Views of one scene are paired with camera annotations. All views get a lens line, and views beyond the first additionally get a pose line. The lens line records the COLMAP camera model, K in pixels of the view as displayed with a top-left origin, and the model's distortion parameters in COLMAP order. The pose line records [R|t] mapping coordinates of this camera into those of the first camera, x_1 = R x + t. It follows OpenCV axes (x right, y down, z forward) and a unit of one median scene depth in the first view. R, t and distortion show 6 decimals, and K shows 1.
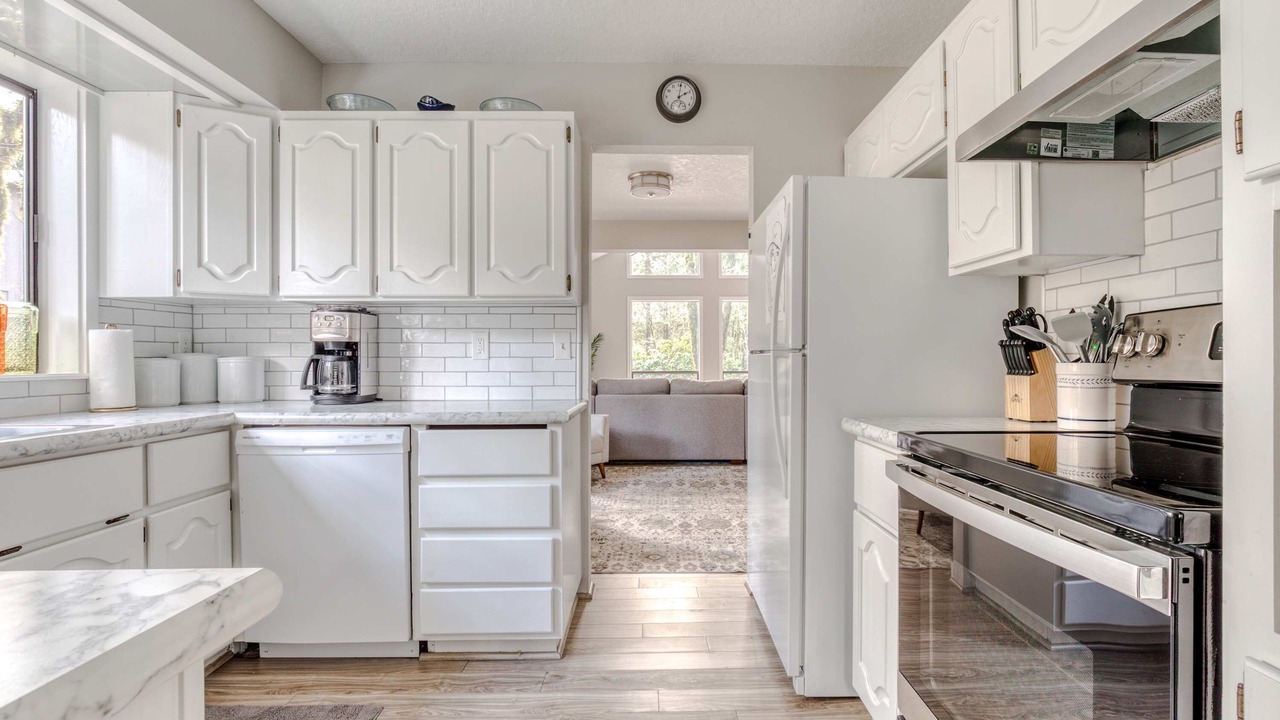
lens RADIAL K [[616.2, 0, 675.9], [0, 616.2, 355.6], [0, 0, 1]] dist [-0.015543, -0.000068]
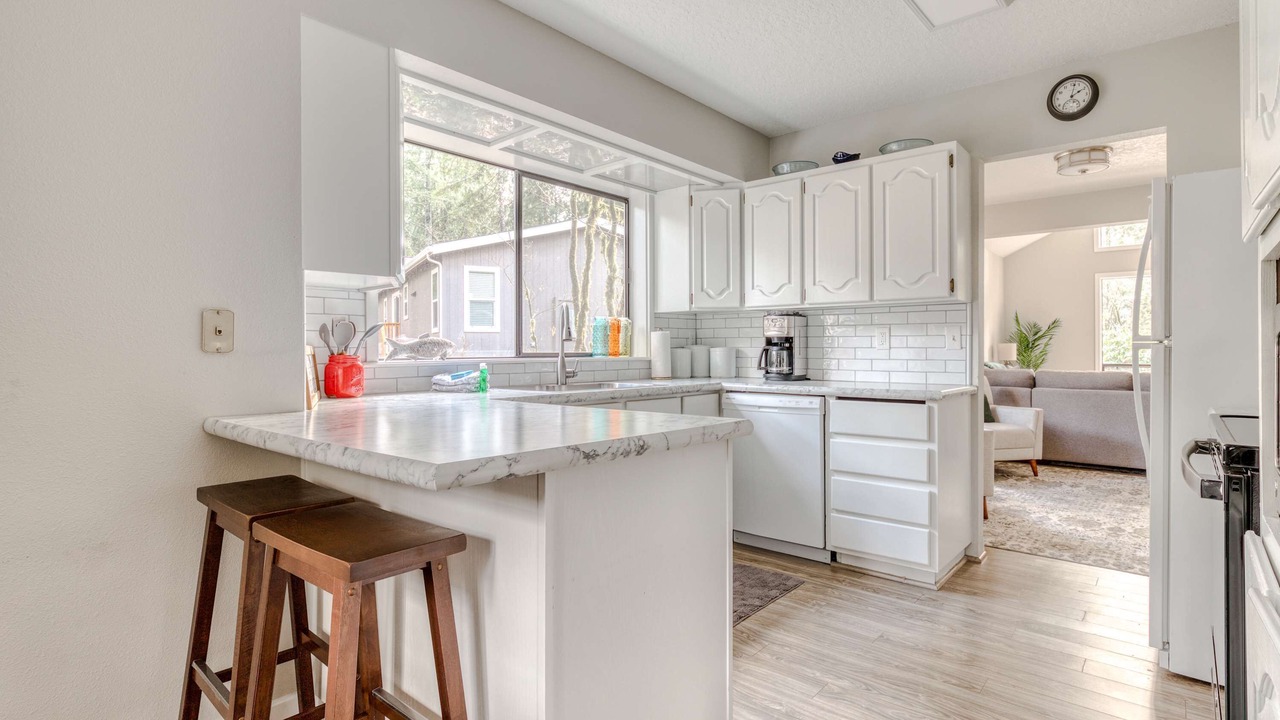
lens RADIAL K [[616.2, 0, 675.9], [0, 616.2, 355.6], [0, 0, 1]] dist [-0.015543, -0.000068]
pose [[0.777484, 0.008217, -0.628850, 0.166576], [0.002101, 0.999875, 0.015662, -0.002132], [0.628900, -0.013499, 0.777369, -0.274662]]
